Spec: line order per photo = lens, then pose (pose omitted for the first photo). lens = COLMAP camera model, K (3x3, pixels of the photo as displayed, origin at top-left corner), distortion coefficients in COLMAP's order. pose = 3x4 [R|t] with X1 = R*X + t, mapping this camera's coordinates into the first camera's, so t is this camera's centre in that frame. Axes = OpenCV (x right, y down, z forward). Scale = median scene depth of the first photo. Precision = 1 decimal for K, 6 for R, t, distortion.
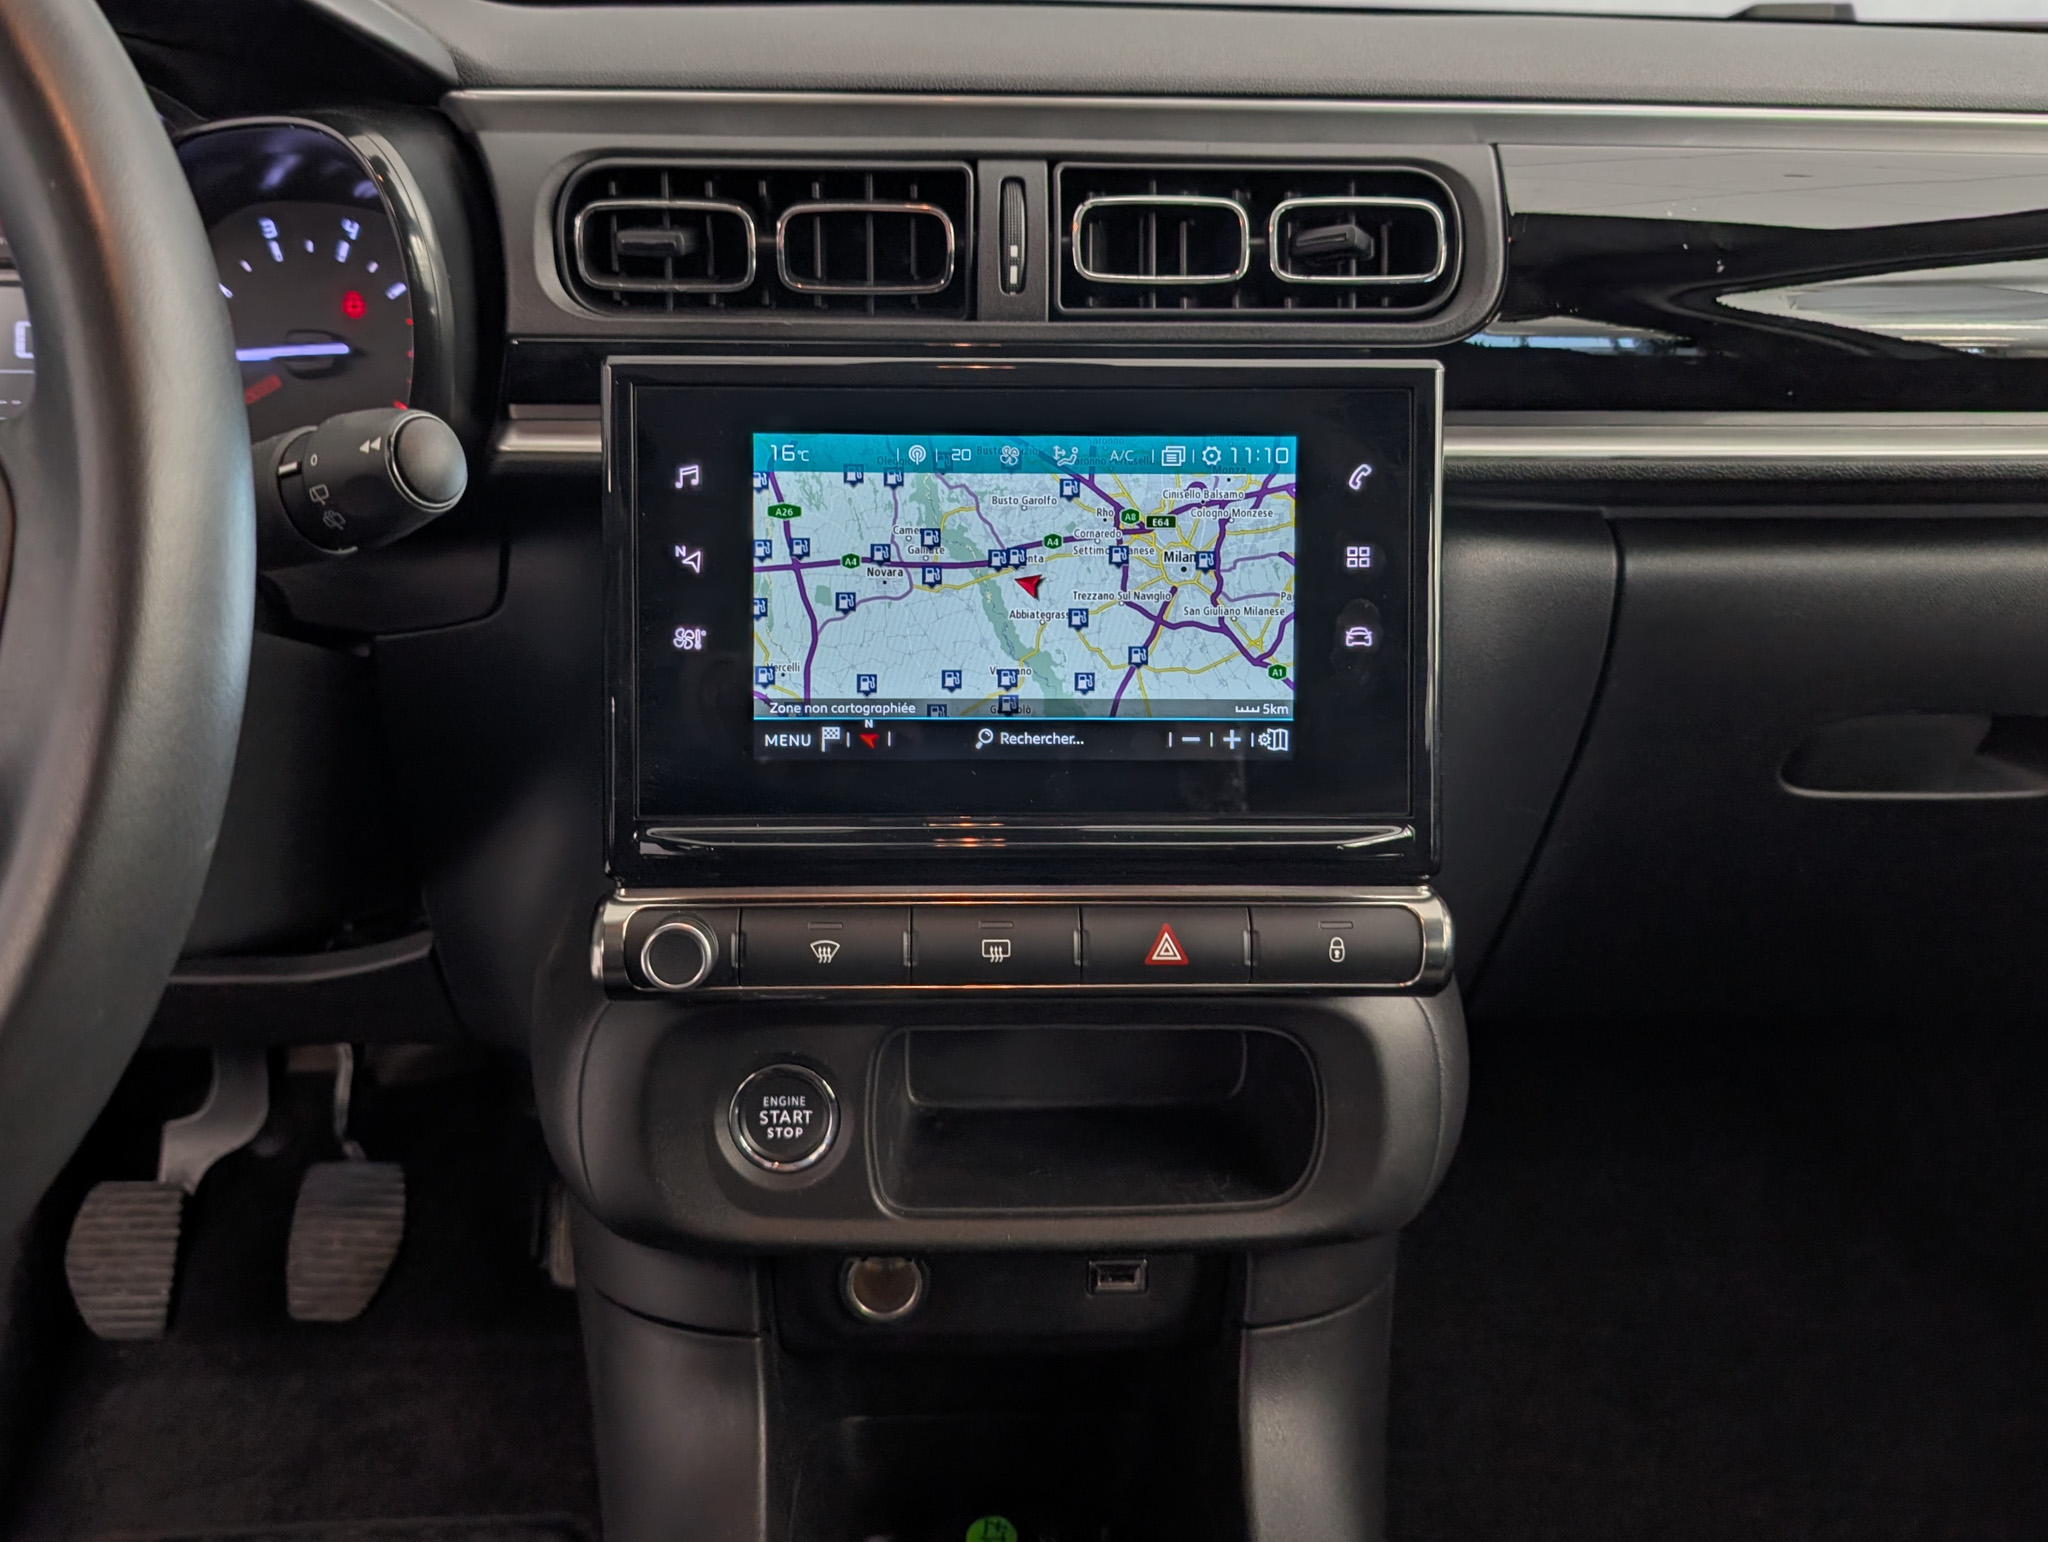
lens RADIAL K [[1843.5, 0, 1021.4], [0, 1843.5, 707.0], [0, 0, 1]] dist [0.003401, 0.000211]
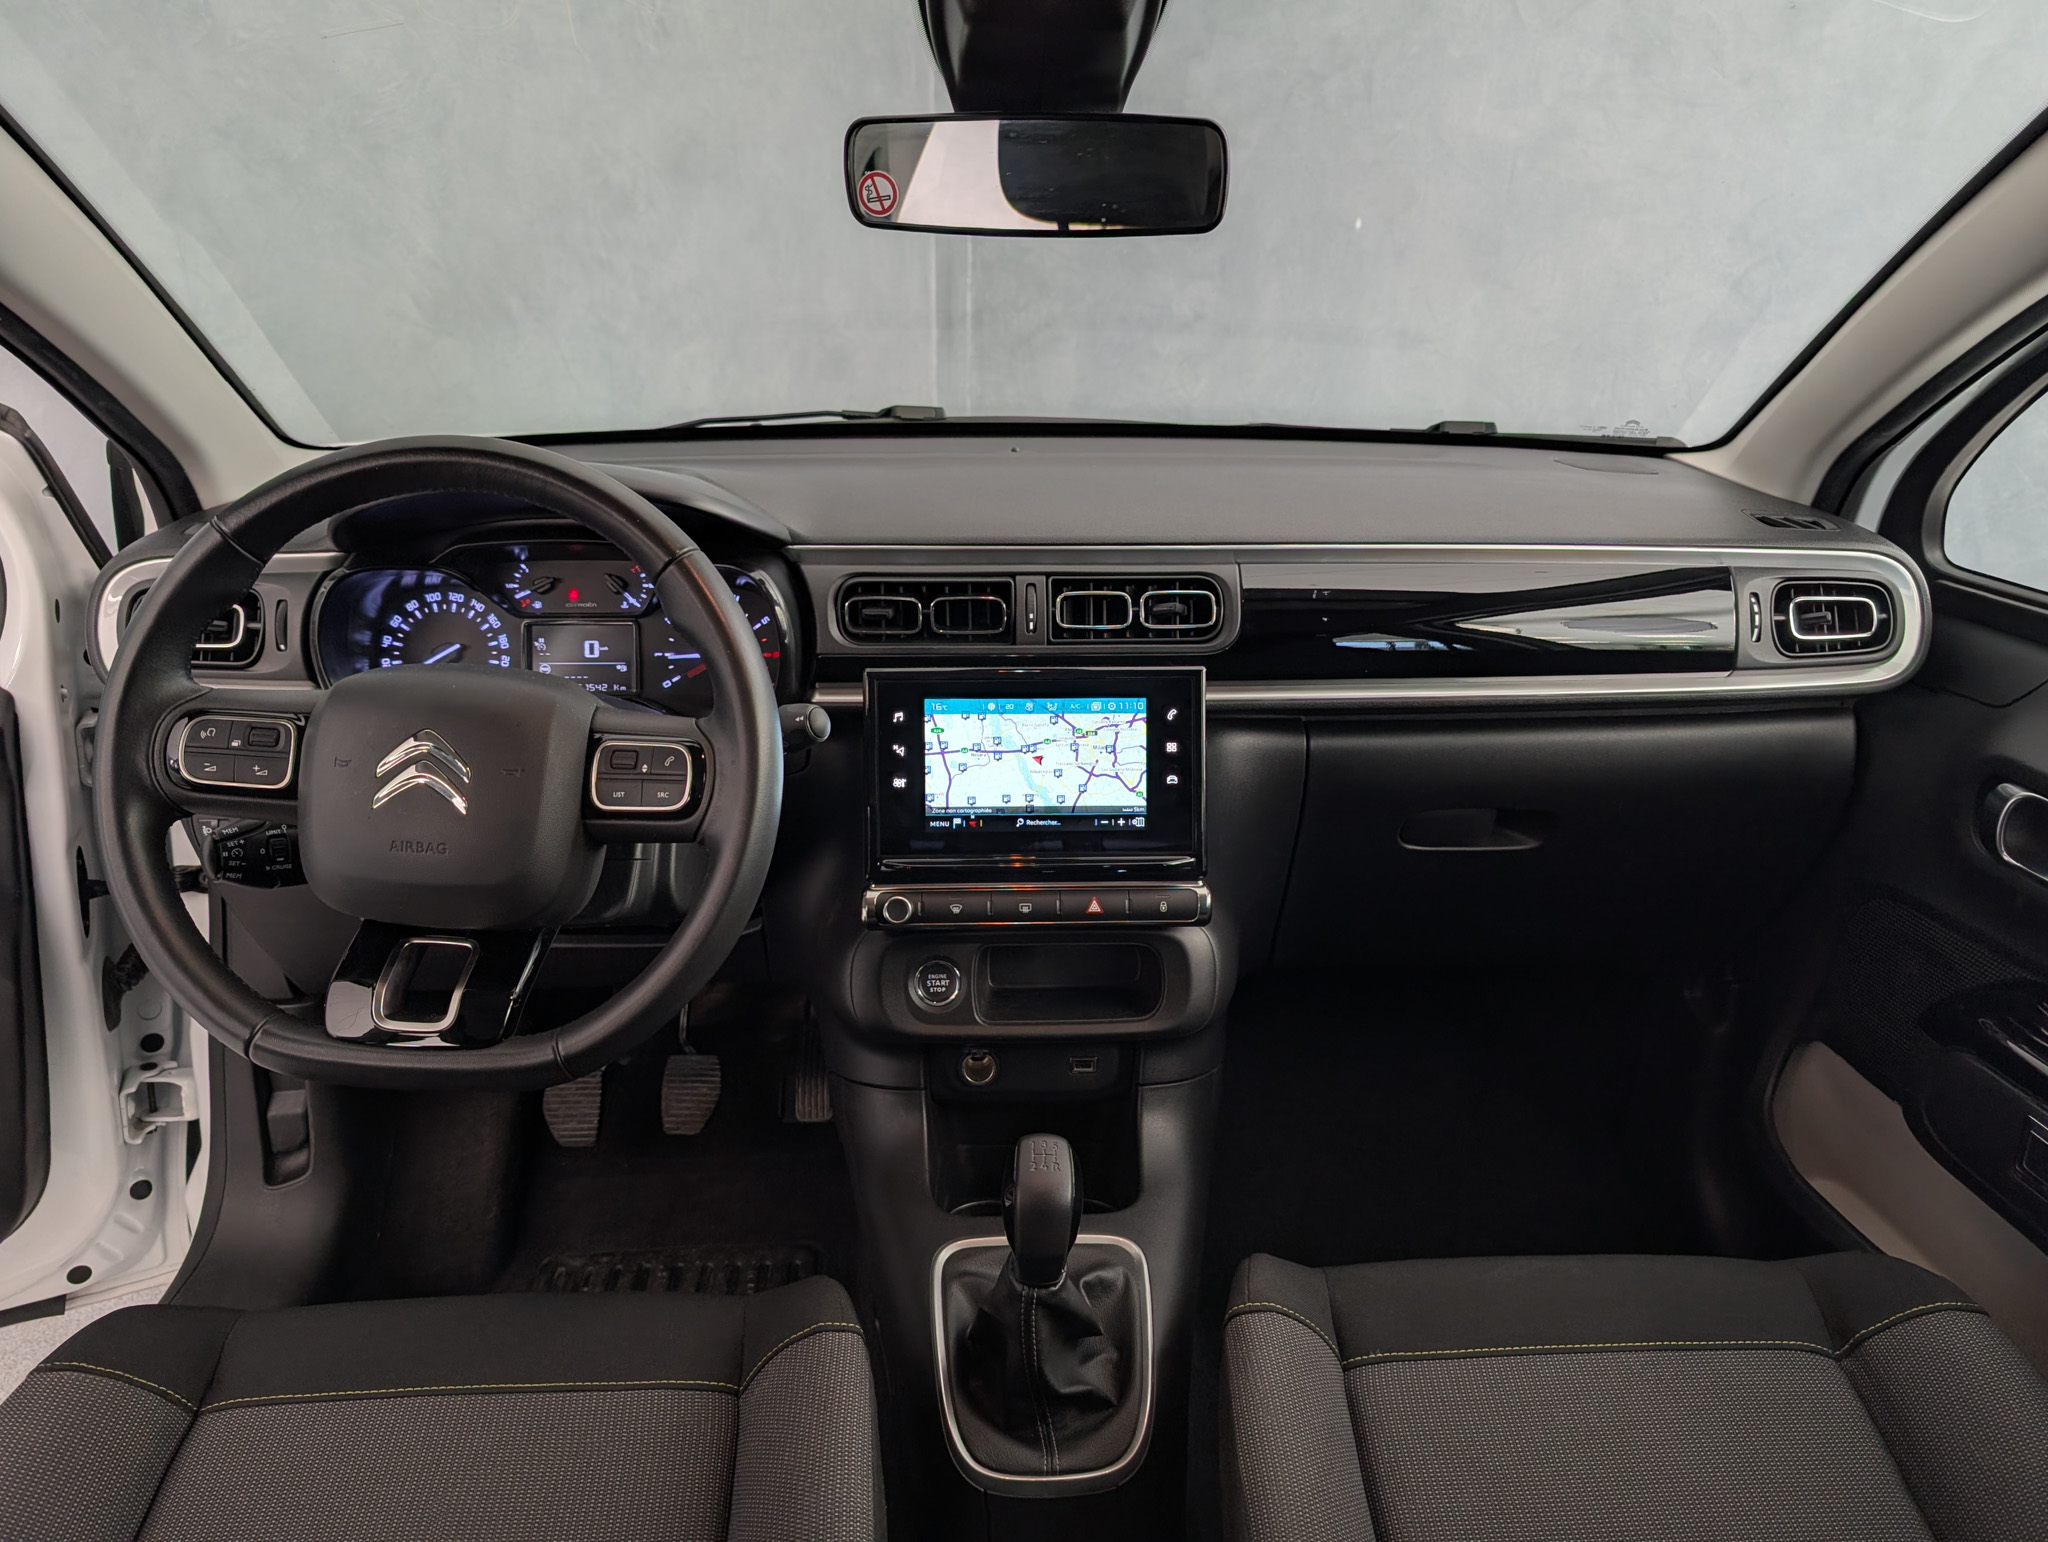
lens RADIAL K [[1490.4, 0, 1084.6], [0, 1490.4, 807.0], [0, 0, 1]] dist [0.083205, -0.127294]
pose [[0.999904, -0.009196, 0.010330, 0.045103], [0.009211, 0.999957, -0.001333, -0.000055], [-0.010317, 0.001428, 0.999946, -0.974447]]
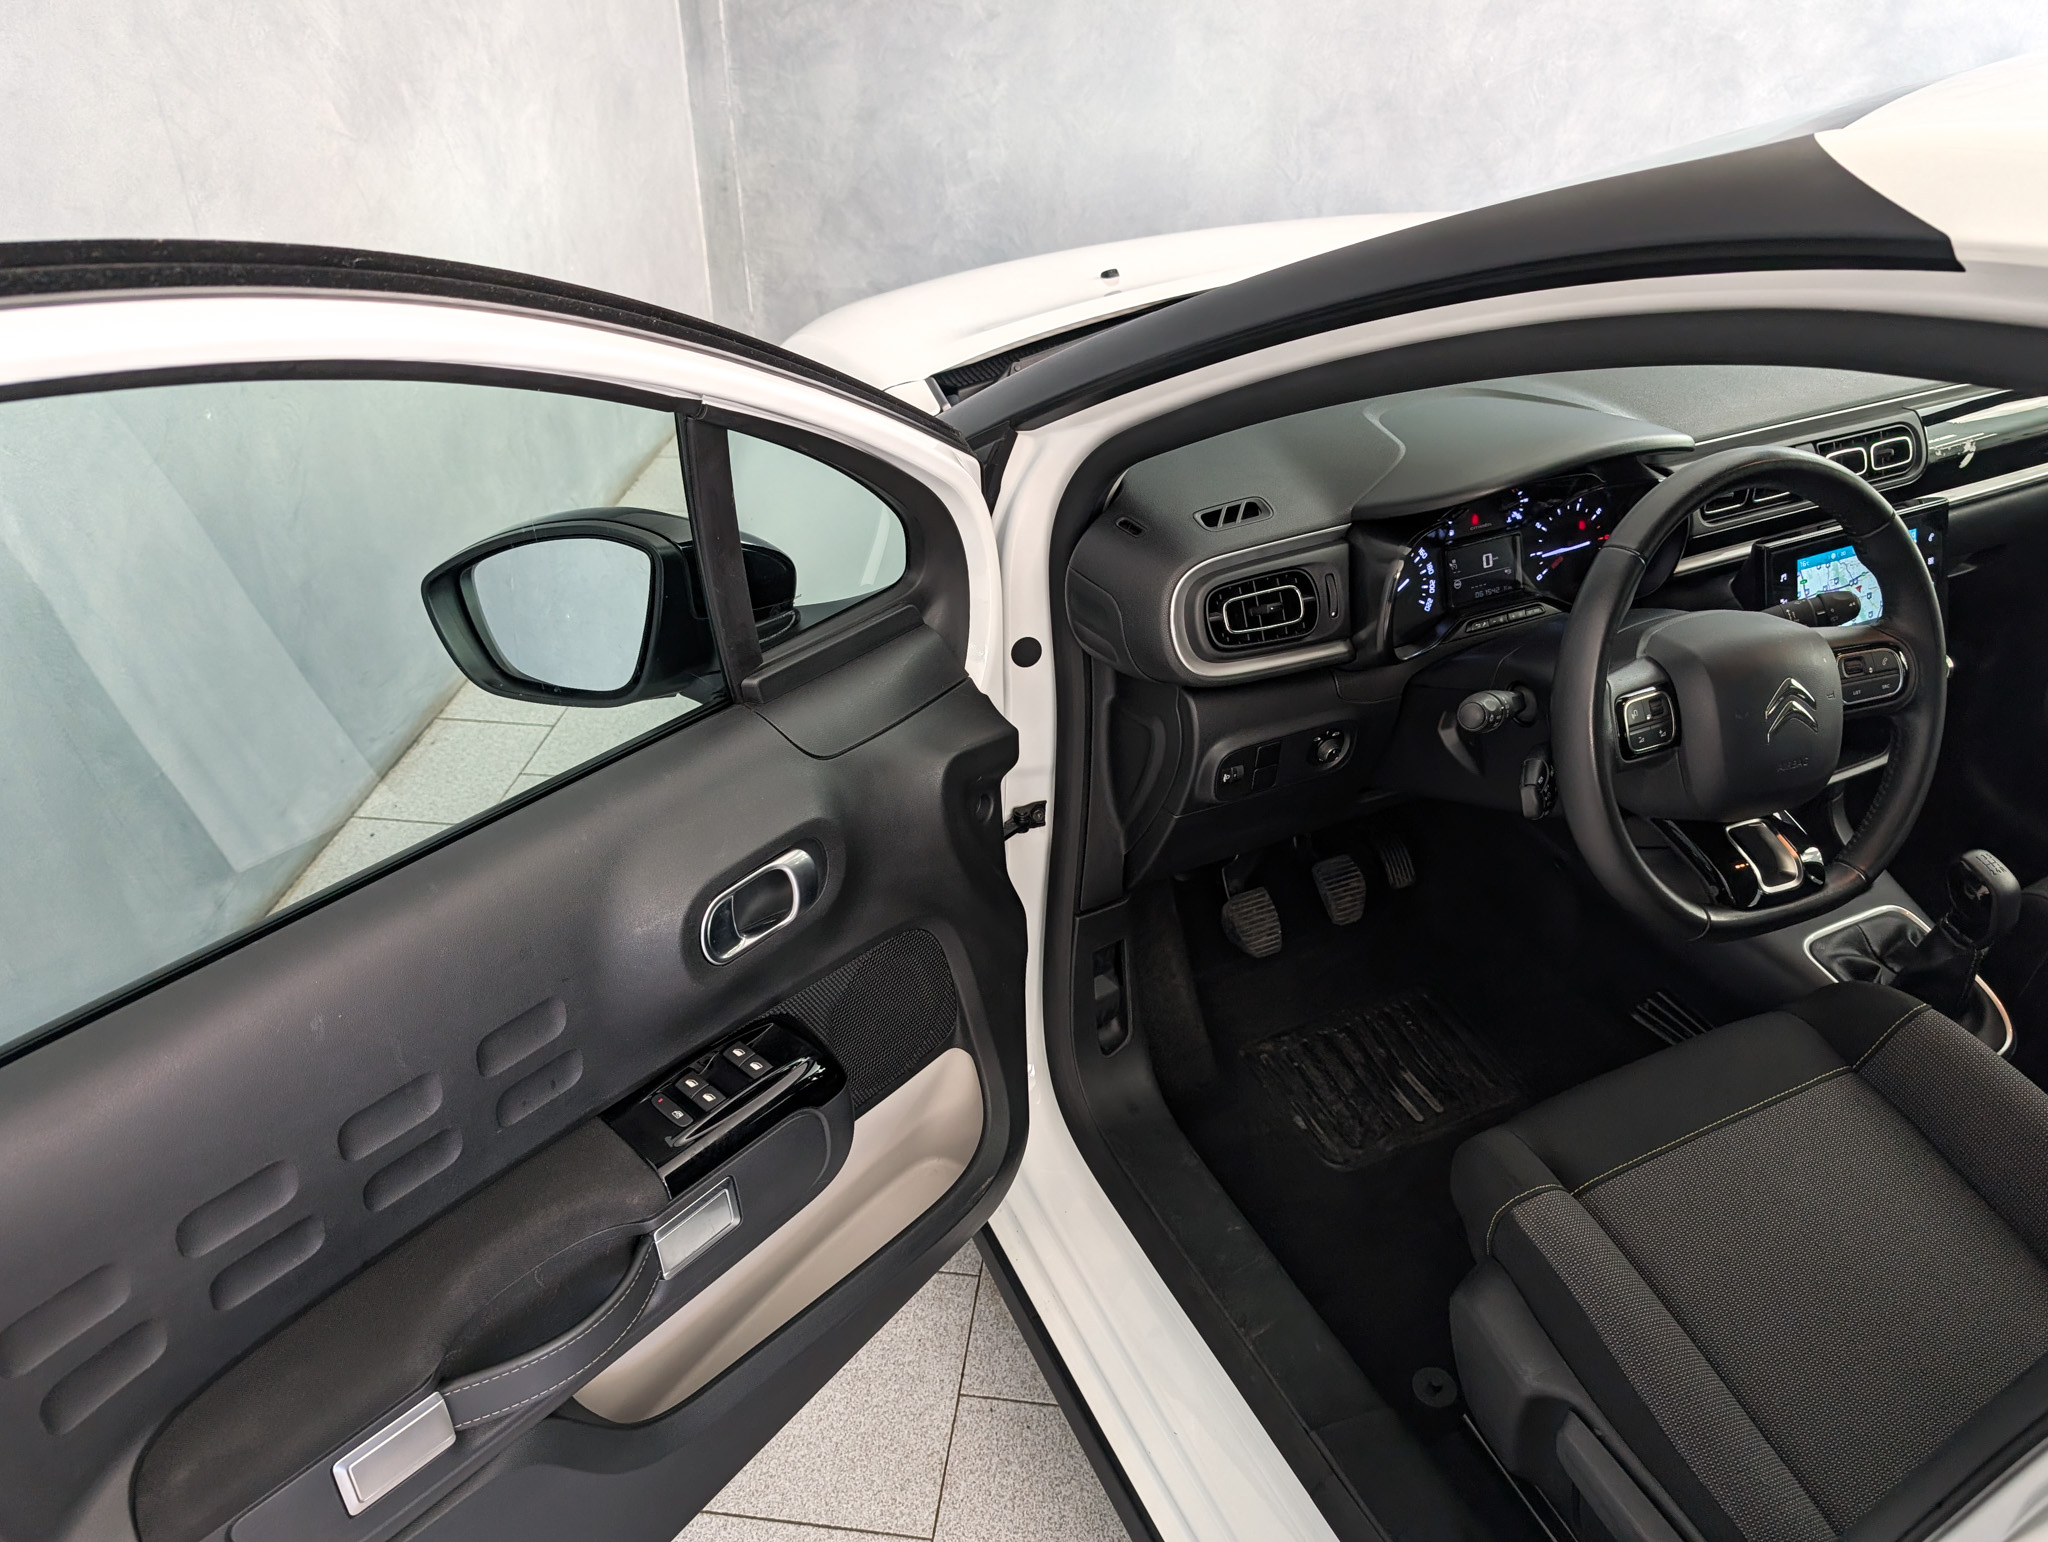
lens RADIAL K [[1552.6, 0, 1025.2], [0, 1552.6, 738.6], [0, 0, 1]] dist [0.018781, -0.000841]
pose [[0.913608, -0.231899, 0.333982, -2.335923], [0.163905, 0.961761, 0.219433, -0.660697], [-0.372097, -0.145734, 0.916682, -1.029610]]
